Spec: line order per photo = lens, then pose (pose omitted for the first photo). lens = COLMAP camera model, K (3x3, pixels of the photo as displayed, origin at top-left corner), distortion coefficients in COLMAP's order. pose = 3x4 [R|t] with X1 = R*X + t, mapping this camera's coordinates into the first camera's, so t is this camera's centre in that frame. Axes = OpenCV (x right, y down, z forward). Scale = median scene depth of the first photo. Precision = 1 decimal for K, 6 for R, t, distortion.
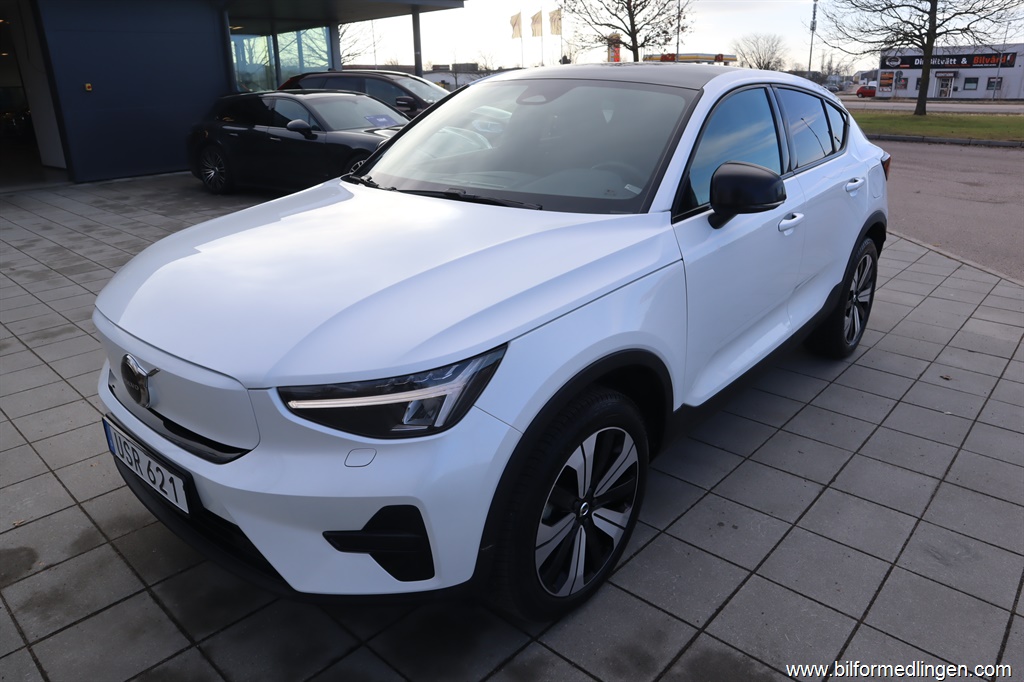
lens RADIAL K [[702.0, 0, 521.4], [0, 702.0, 343.5], [0, 0, 1]] dist [-0.060267, -0.002742]
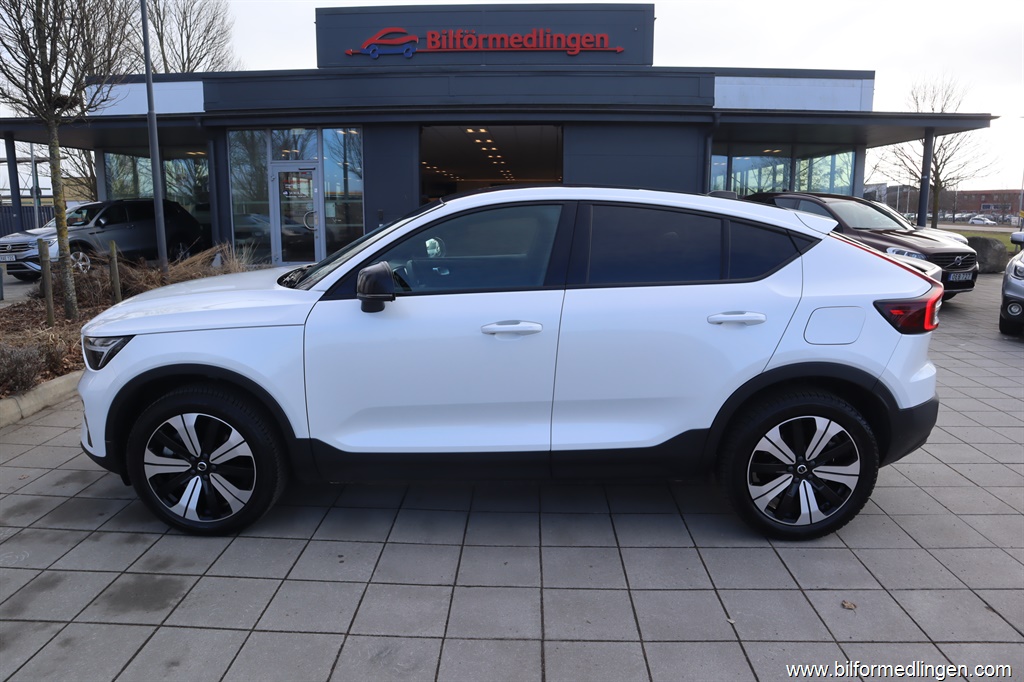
lens RADIAL K [[708.3, 0, 519.0], [0, 708.3, 335.9], [0, 0, 1]] dist [-0.096777, 0.047005]
pose [[0.651462, 0.157110, -0.742236, 1.505178], [-0.281005, 0.958711, -0.043707, -0.154322], [0.704722, 0.237045, 0.668712, 0.373801]]
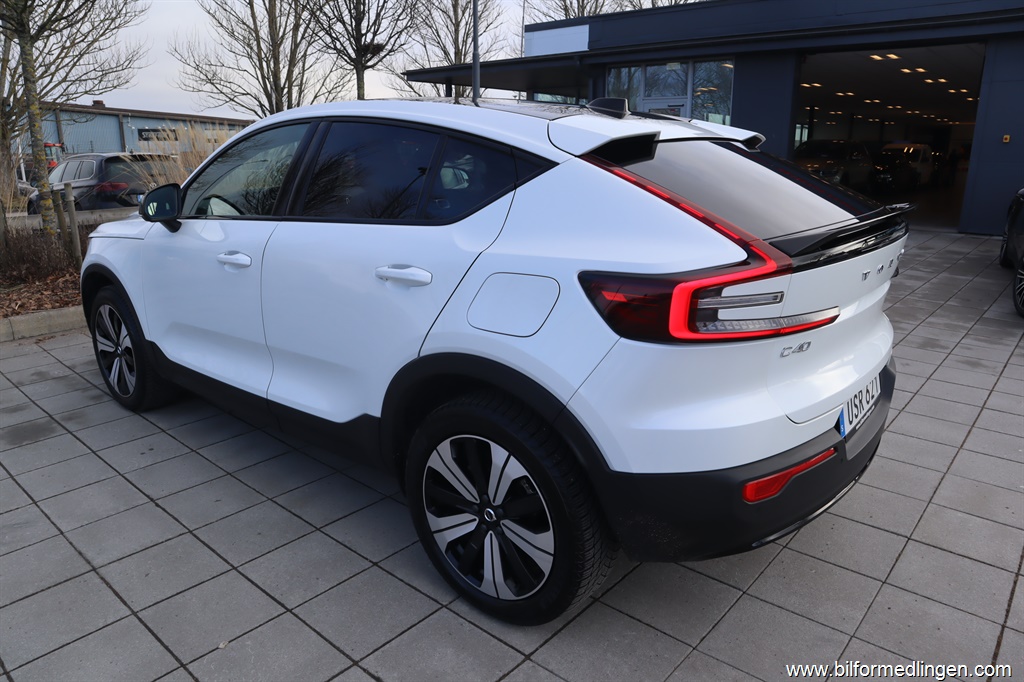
lens RADIAL K [[708.3, 0, 509.0], [0, 708.3, 333.6], [0, 0, 1]] dist [-0.096777, 0.047005]
pose [[0.005123, 0.270154, -0.962804, 1.720562], [-0.353694, 0.901069, 0.250950, -0.587585], [0.935347, 0.339252, 0.100167, 1.642067]]
